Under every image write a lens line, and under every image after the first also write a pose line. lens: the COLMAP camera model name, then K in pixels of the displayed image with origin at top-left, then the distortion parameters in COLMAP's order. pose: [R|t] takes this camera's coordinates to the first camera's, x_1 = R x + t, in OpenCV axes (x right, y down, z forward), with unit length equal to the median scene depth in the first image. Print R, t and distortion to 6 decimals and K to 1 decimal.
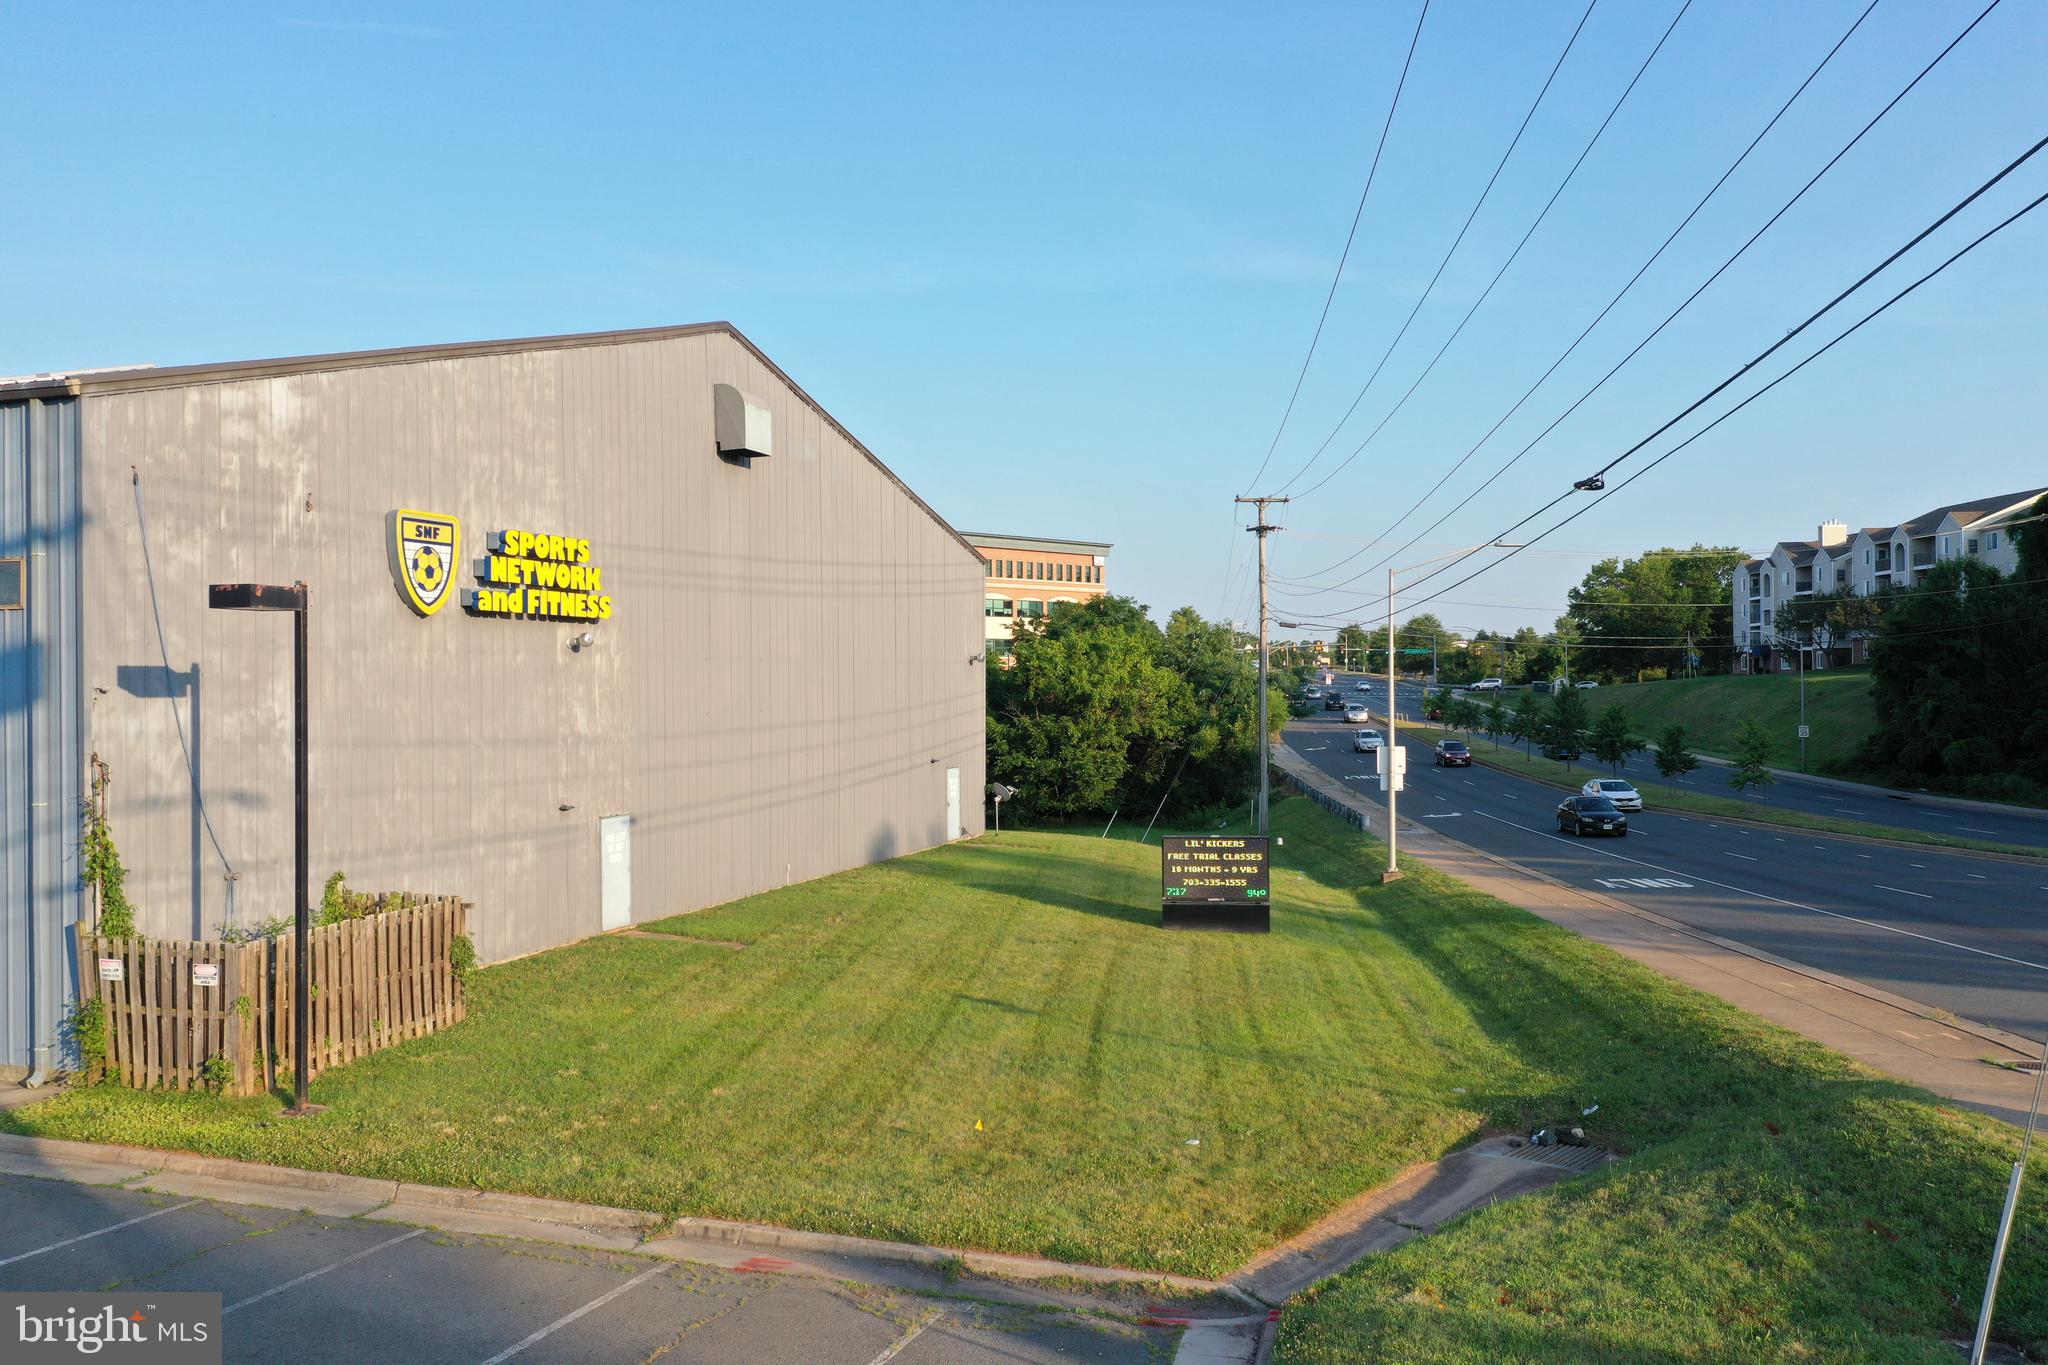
lens RADIAL K [[1613.6, 0, 1014.7], [0, 1613.6, 678.7], [0, 0, 1]] dist [0.007437, 0.003278]
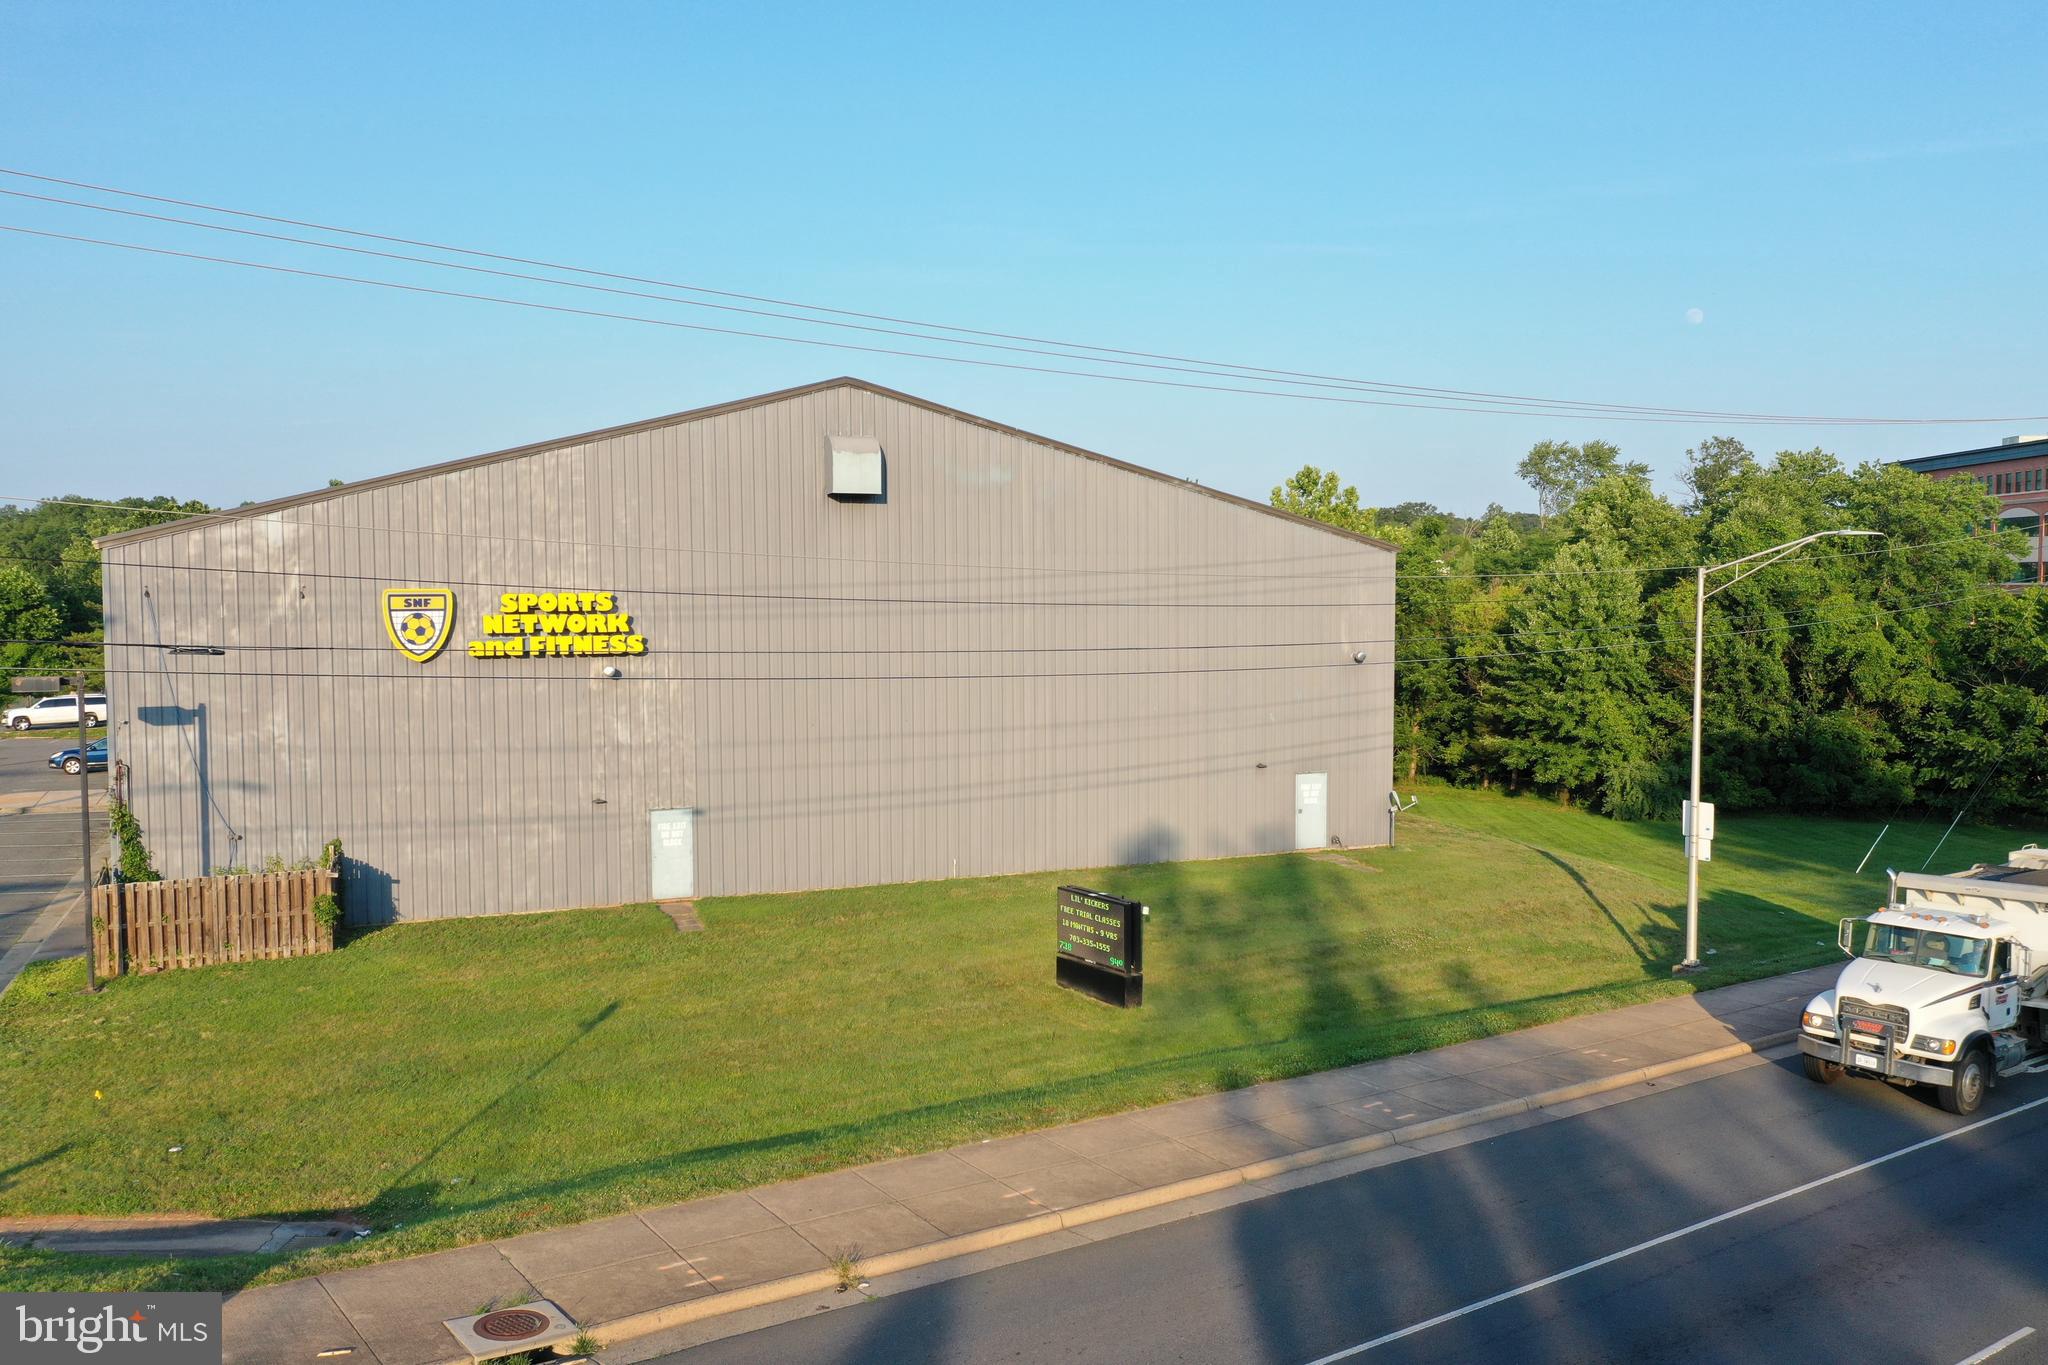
lens RADIAL K [[1613.6, 0, 1019.9], [0, 1613.6, 675.1], [0, 0, 1]] dist [0.007437, 0.003278]
pose [[0.666907, 0.046405, -0.743694, 1.147867], [0.000841, 0.998011, 0.063028, -0.129395], [0.745140, -0.042659, 0.665542, 0.506627]]
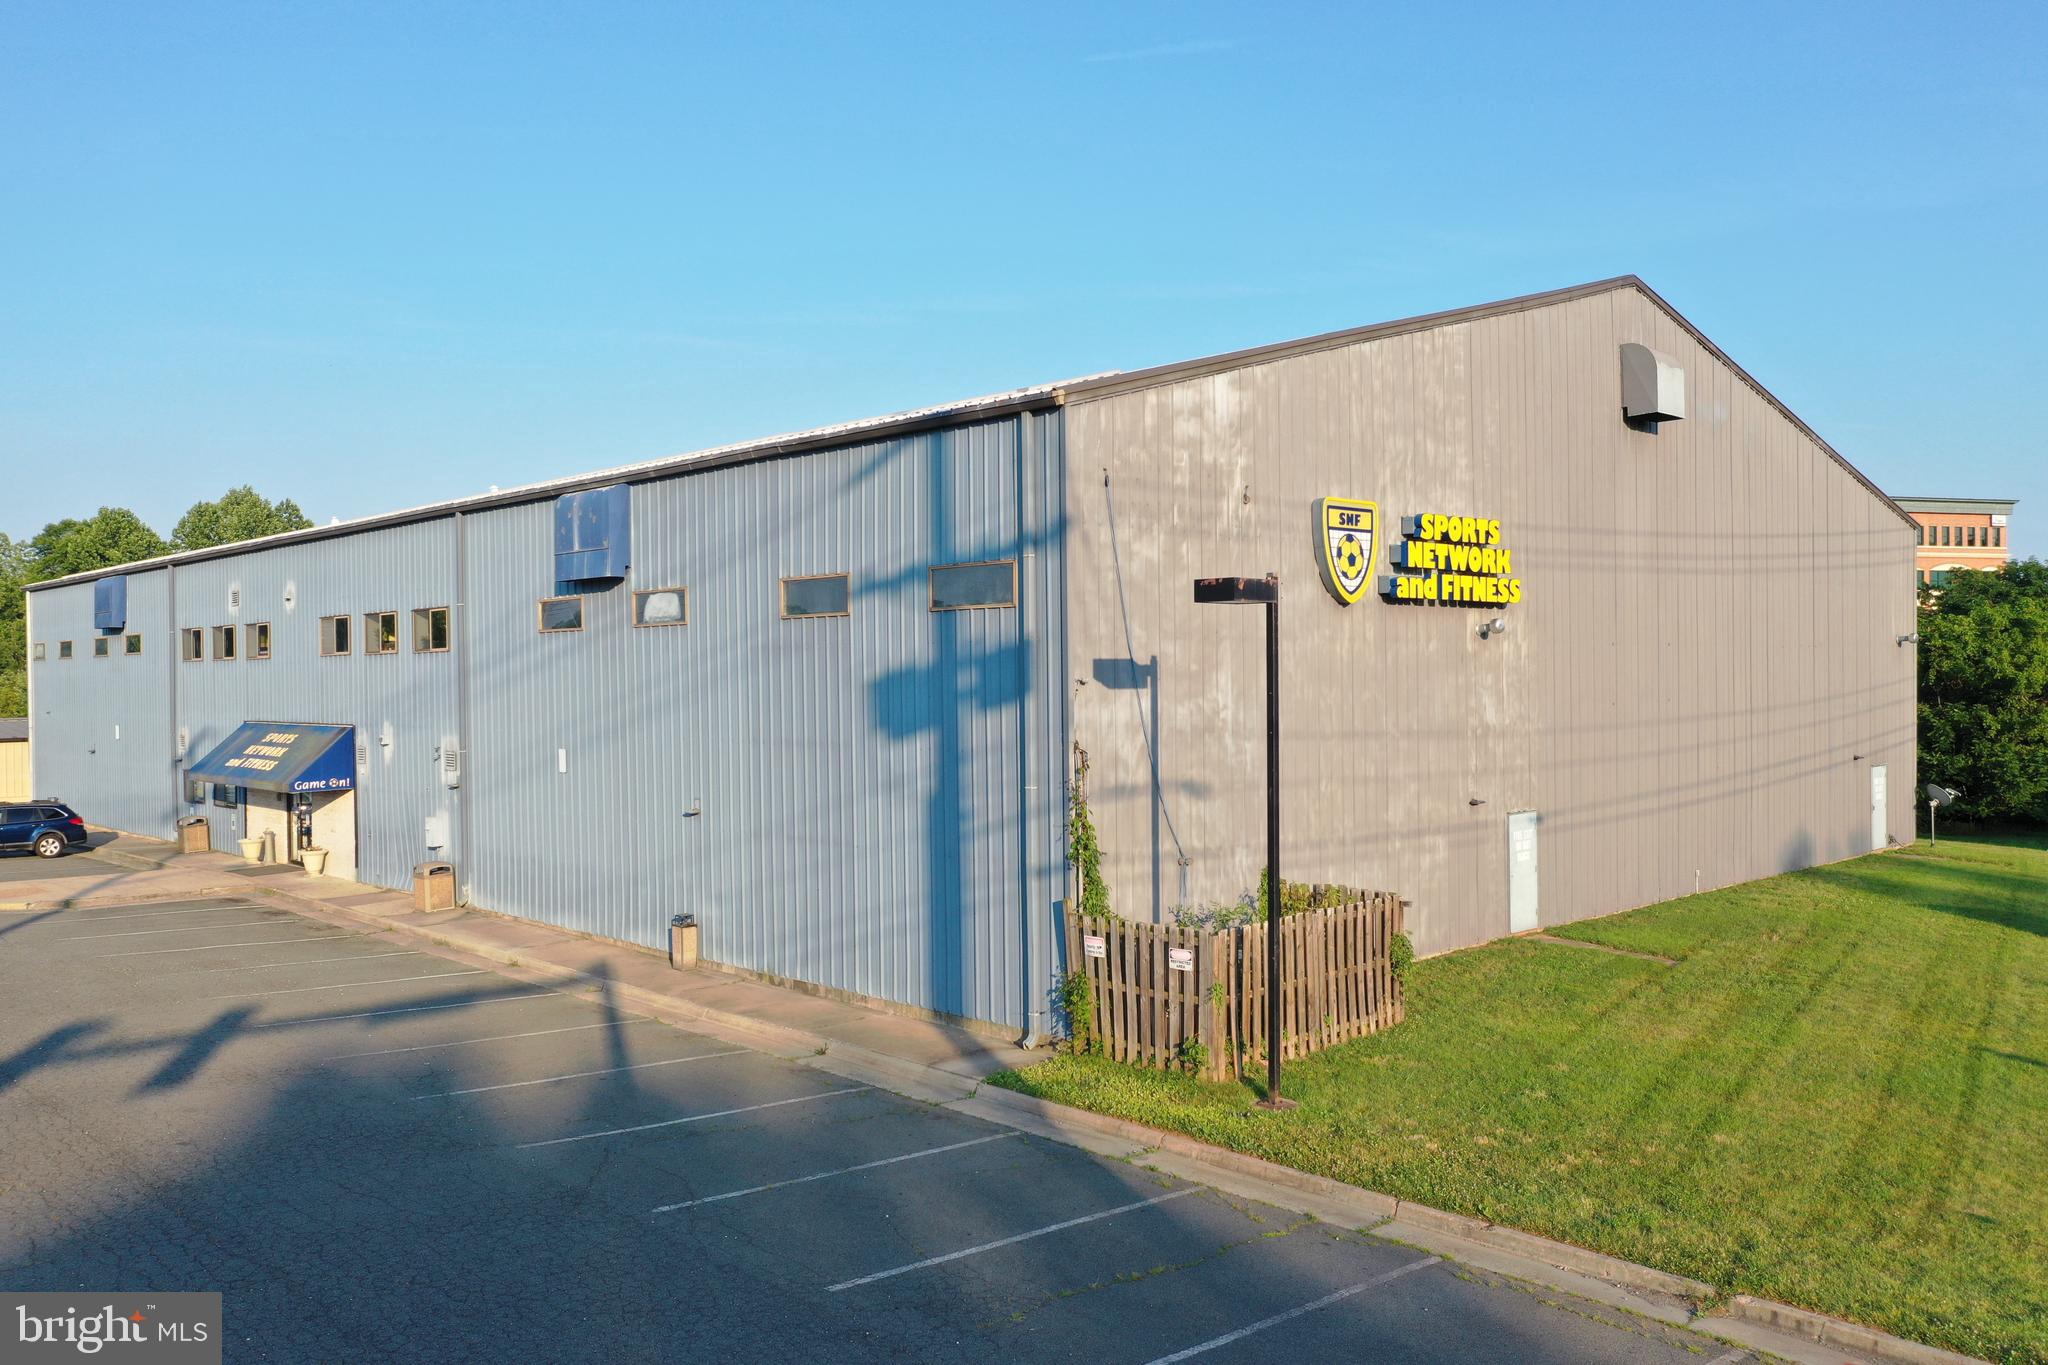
lens RADIAL K [[1613.6, 0, 1017.7], [0, 1613.6, 685.3], [0, 0, 1]] dist [0.007437, 0.003278]
pose [[0.887332, 0.001994, -0.461126, -0.099736], [0.004874, 0.999894, 0.013703, -0.004836], [0.461105, -0.014407, 0.887229, 0.036933]]
